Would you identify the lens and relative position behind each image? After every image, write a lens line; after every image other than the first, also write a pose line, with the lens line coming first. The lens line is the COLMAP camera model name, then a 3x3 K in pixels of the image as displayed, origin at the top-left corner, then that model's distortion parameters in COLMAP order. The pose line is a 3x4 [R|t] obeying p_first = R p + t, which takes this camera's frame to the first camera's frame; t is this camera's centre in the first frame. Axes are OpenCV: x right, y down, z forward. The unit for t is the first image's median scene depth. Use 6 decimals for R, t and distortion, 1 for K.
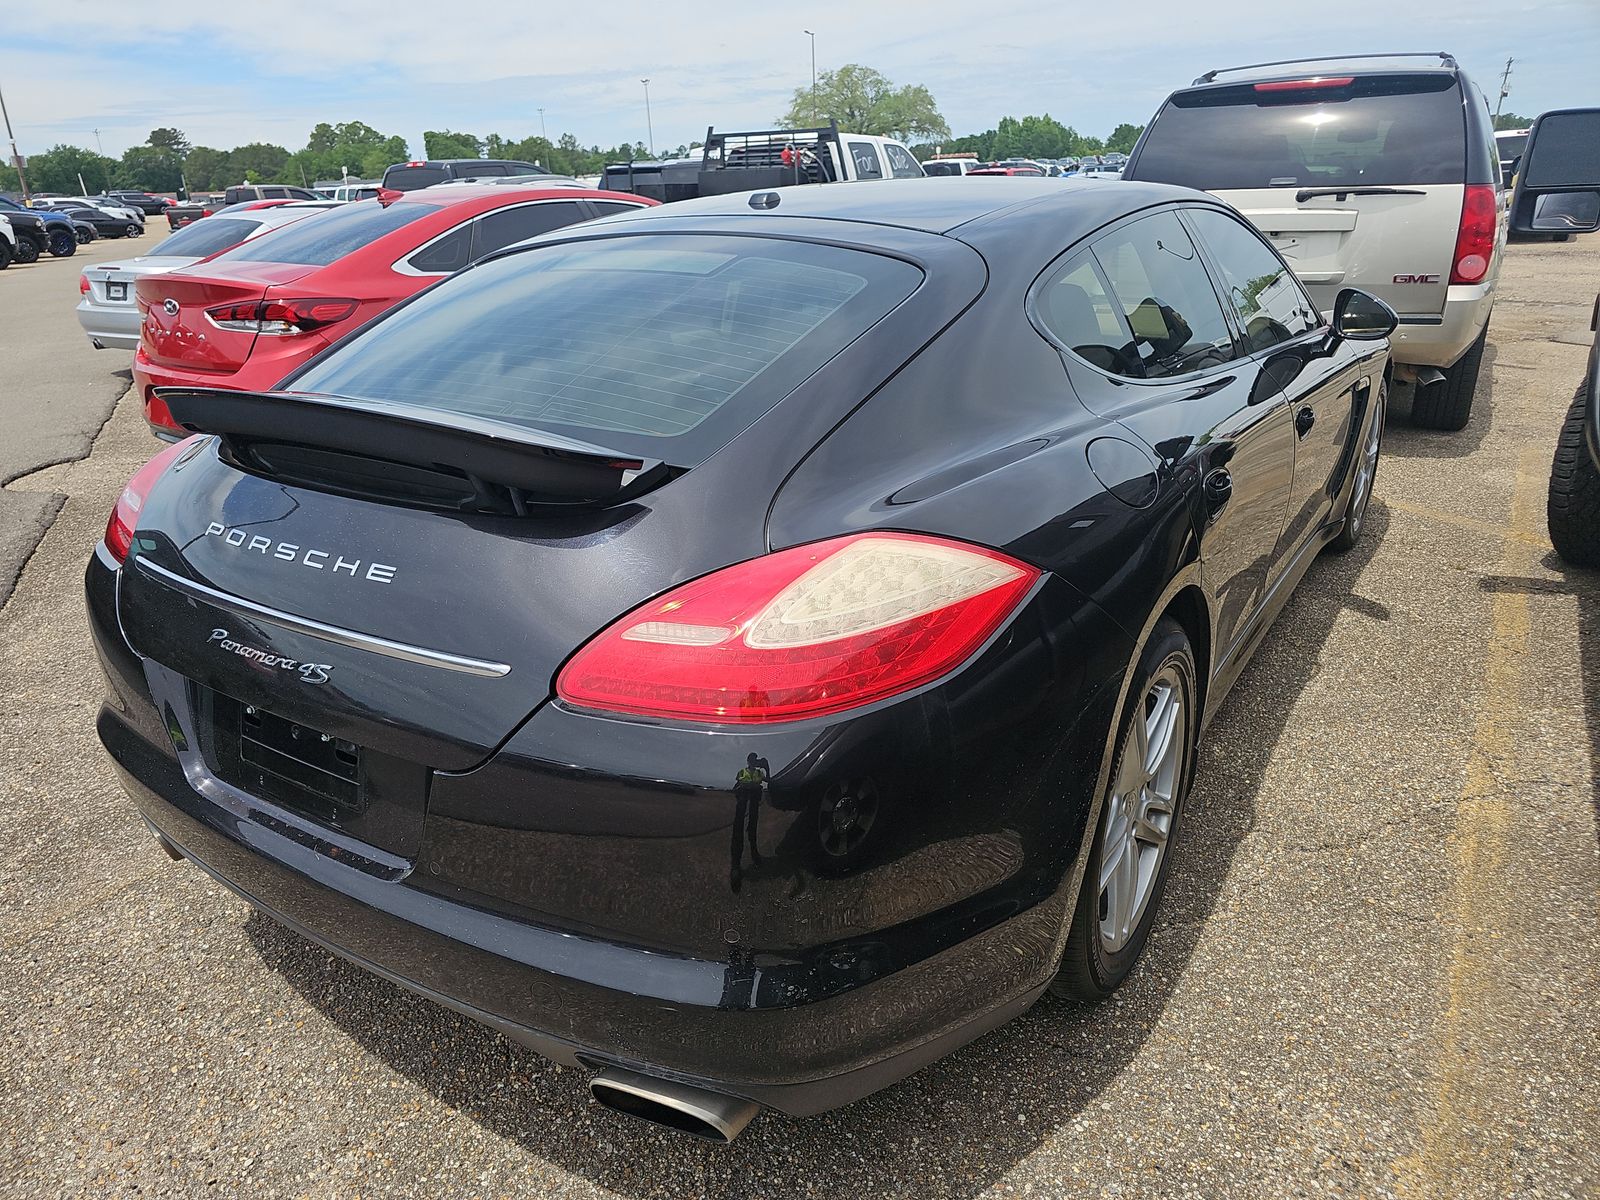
lens RADIAL K [[1062.1, 0, 802.4], [0, 1062.1, 613.7], [0, 0, 1]] dist [0.045444, -0.034693]
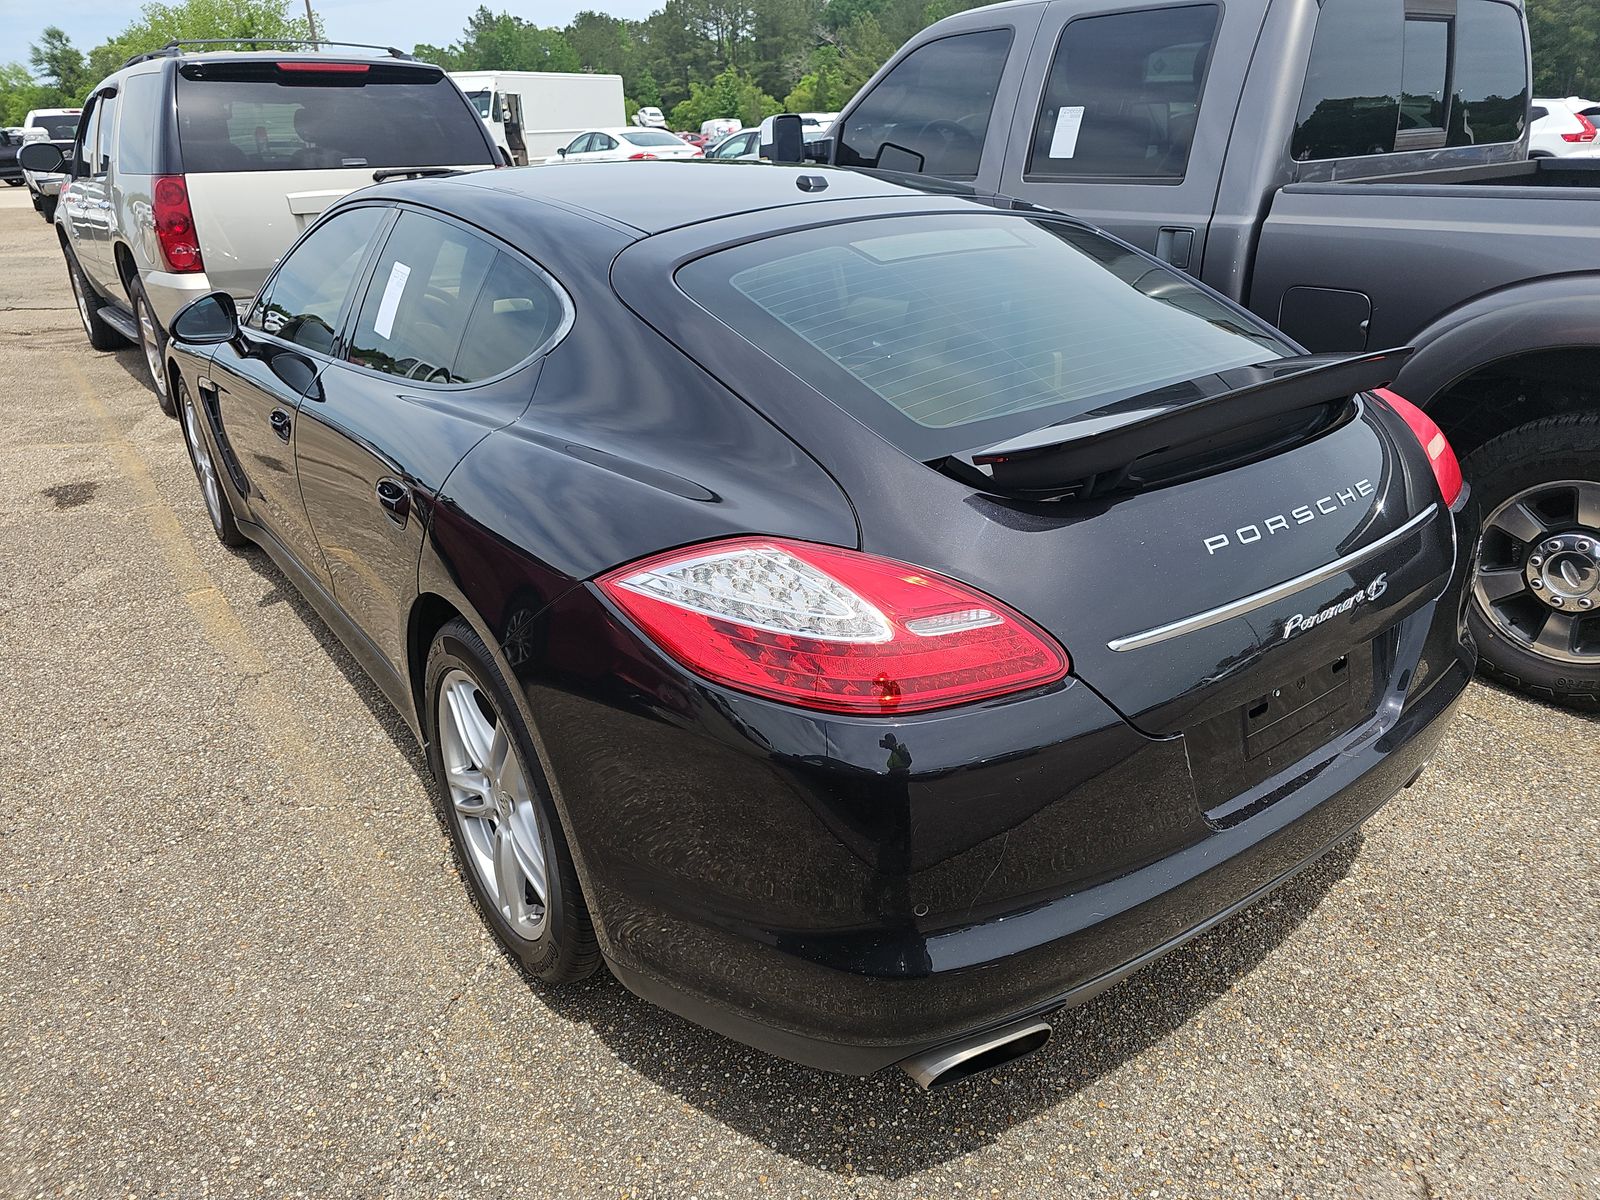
lens RADIAL K [[1062.1, 0, 787.5], [0, 1062.1, 590.0], [0, 0, 1]] dist [0.045444, -0.034693]
pose [[0.336274, -0.354622, 0.872447, -0.218621], [0.356221, 0.905464, 0.230741, -0.056785], [-0.871795, 0.233191, 0.430807, 0.136796]]
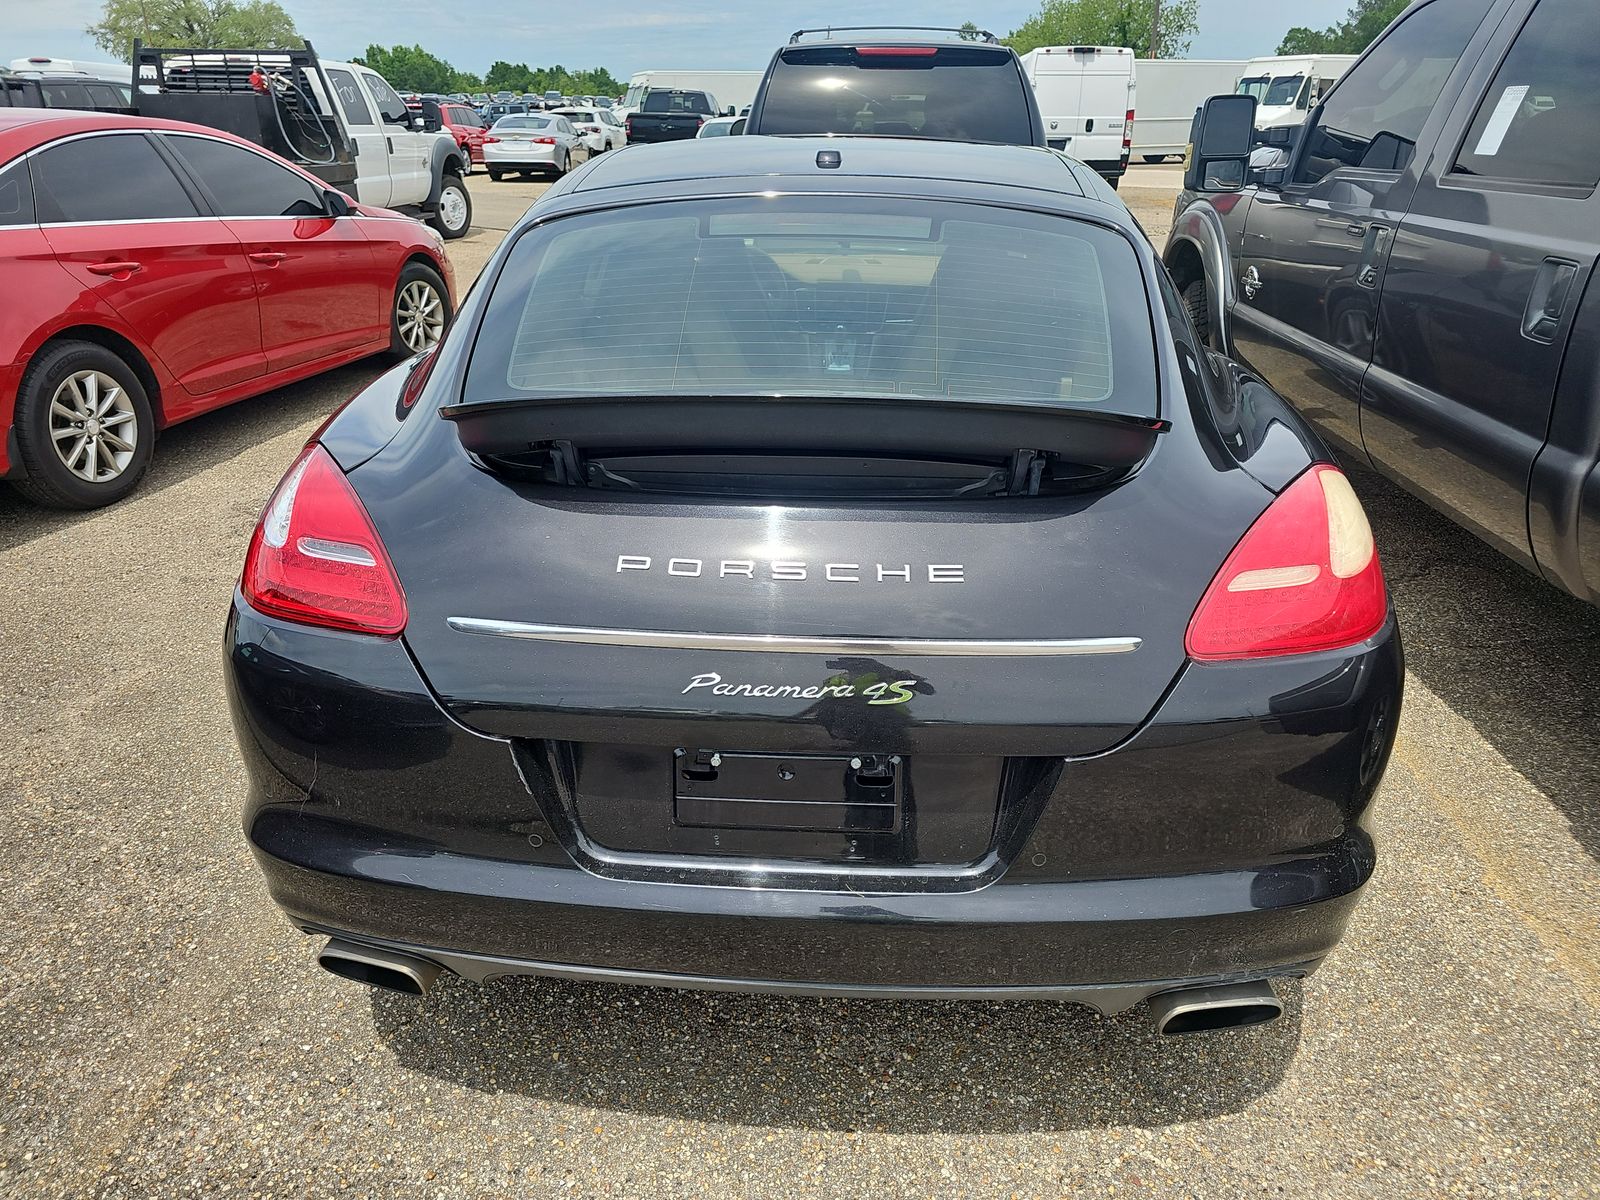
lens RADIAL K [[1062.1, 0, 800.3], [0, 1062.1, 595.9], [0, 0, 1]] dist [0.045444, -0.034693]
pose [[0.862644, -0.174700, 0.474685, -0.121369], [0.158222, 0.984565, 0.074816, -0.013772], [-0.480428, 0.010566, 0.876970, 0.031125]]
